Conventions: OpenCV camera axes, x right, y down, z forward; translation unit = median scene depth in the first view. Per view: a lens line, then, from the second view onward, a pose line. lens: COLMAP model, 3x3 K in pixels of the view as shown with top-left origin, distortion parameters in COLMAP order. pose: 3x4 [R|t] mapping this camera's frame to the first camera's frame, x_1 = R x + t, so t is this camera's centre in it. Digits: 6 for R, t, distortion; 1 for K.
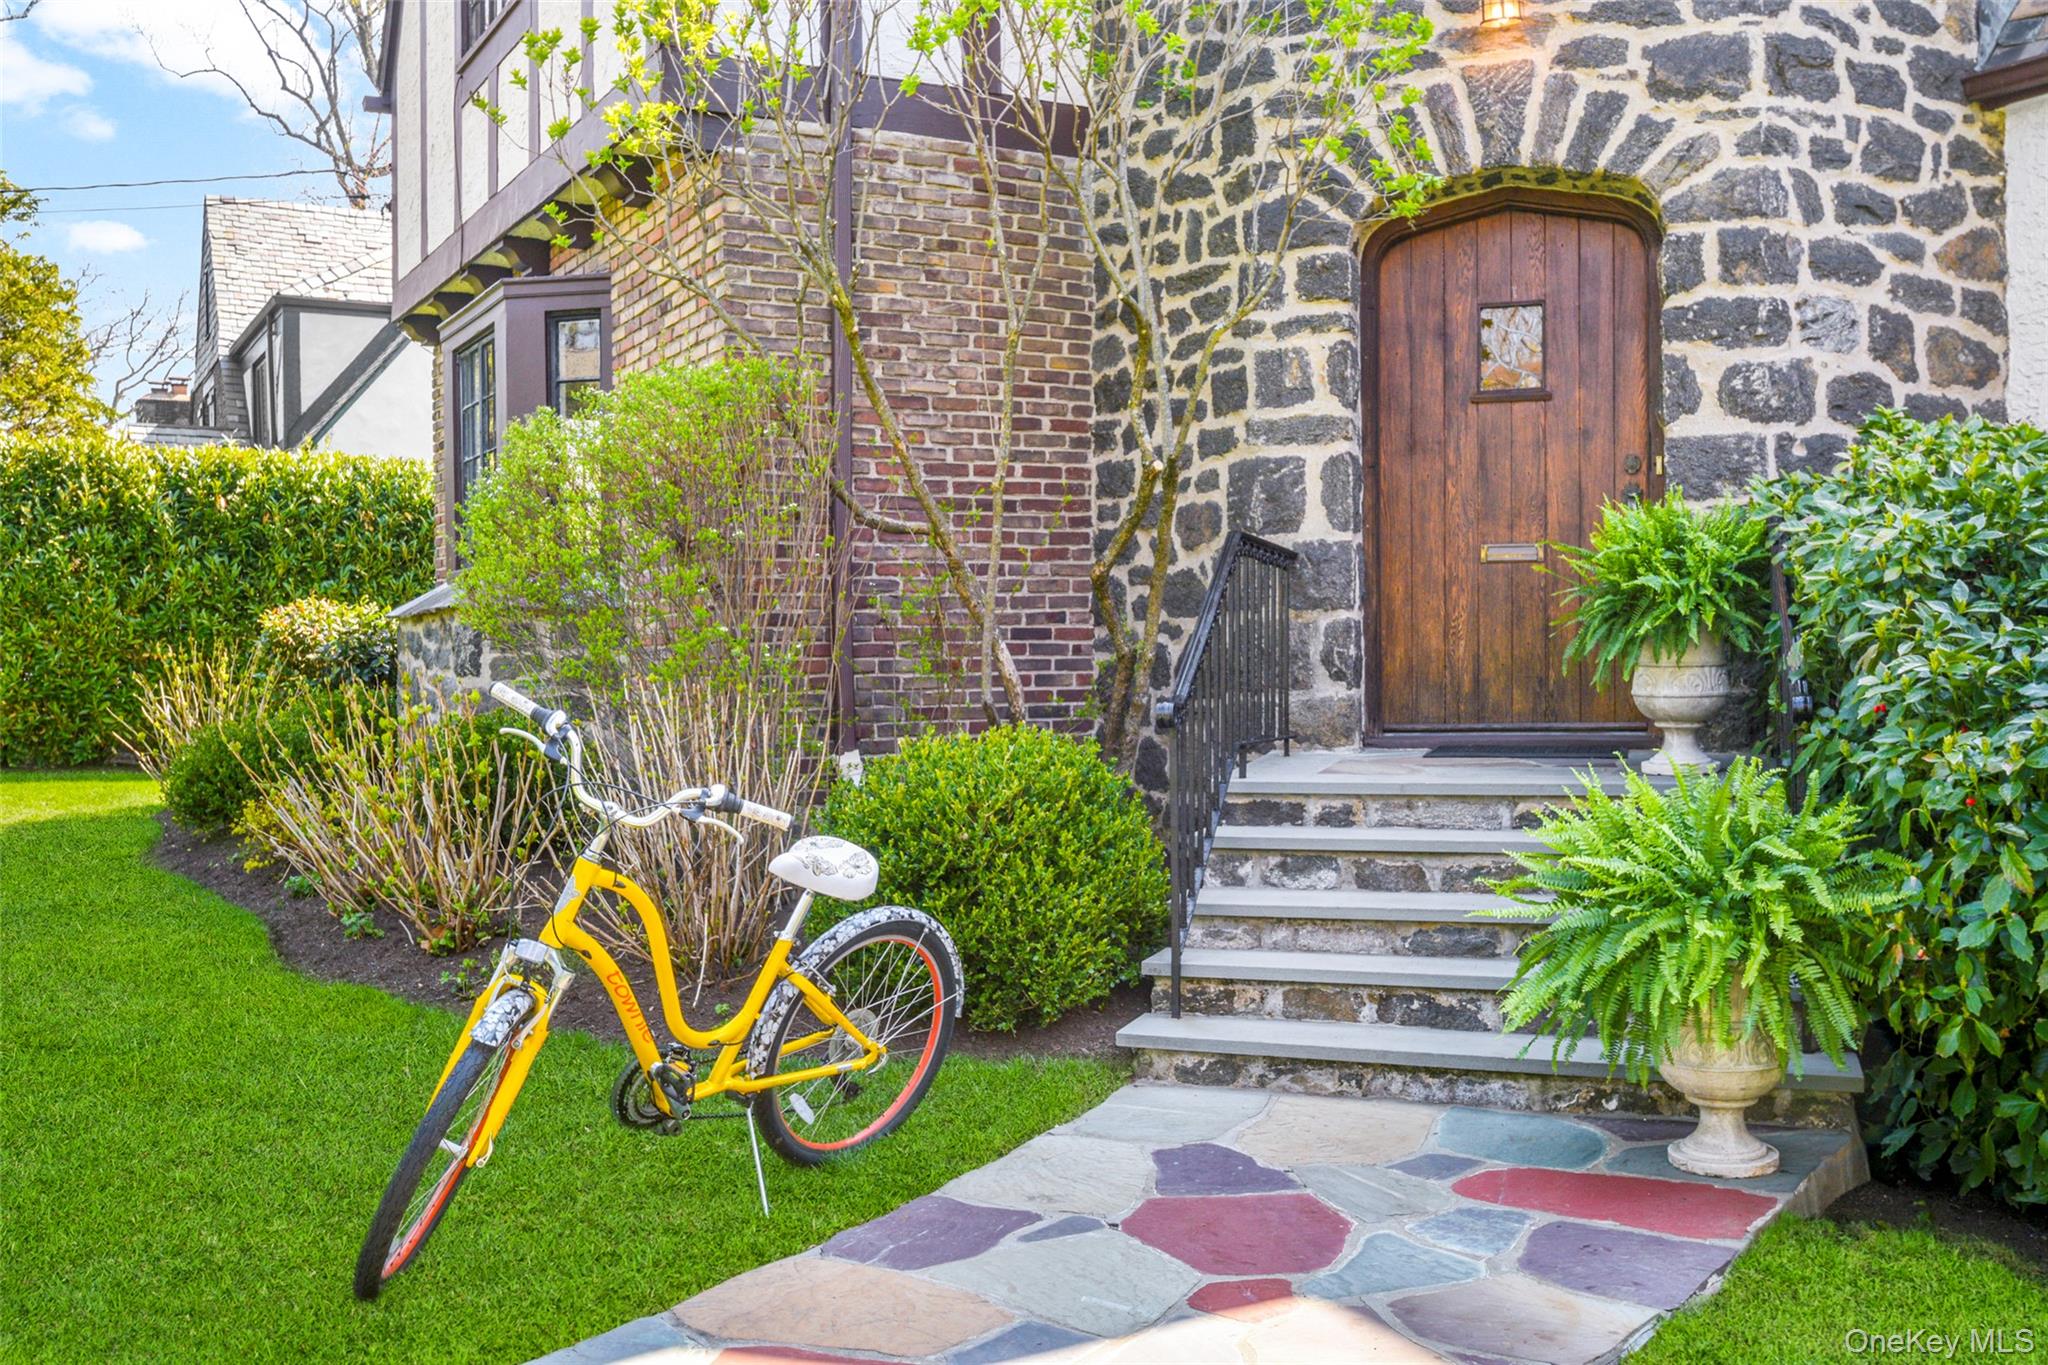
lens RADIAL K [[1895.1, 0, 1024.7], [0, 1895.1, 746.6], [0, 0, 1]] dist [0.003228, -0.004387]
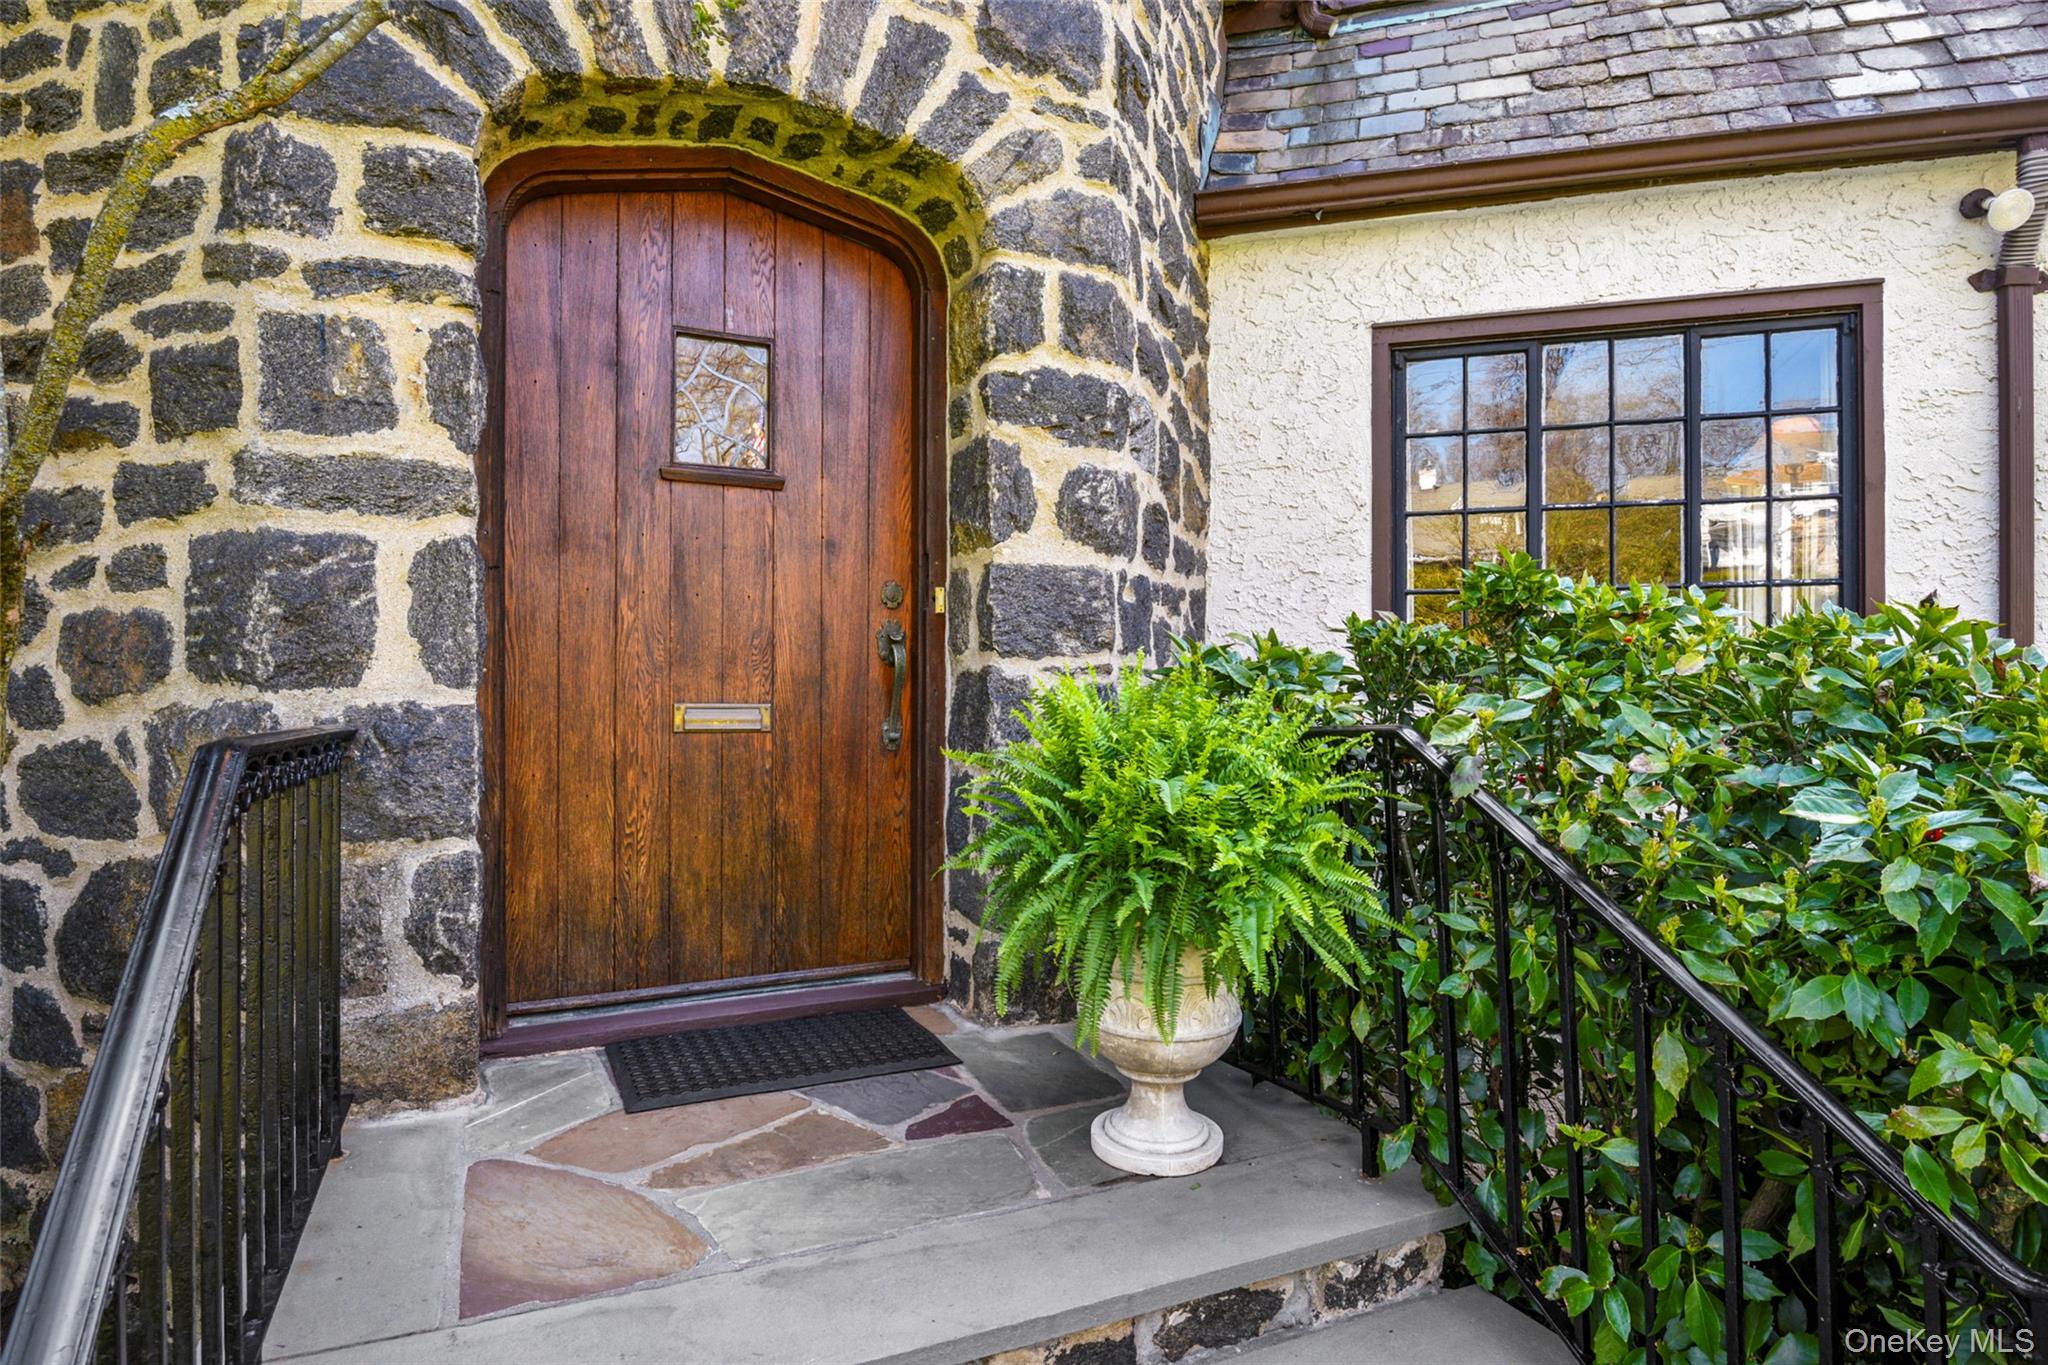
lens RADIAL K [[1145.0, 0, 1028.8], [0, 1145.0, 685.0], [0, 0, 1]] dist [-0.012696, -0.009755]
pose [[0.730173, 0.012634, 0.683146, 0.068596], [0.020770, 0.998957, -0.040674, -0.097956], [-0.682947, 0.043888, 0.729148, 0.662303]]
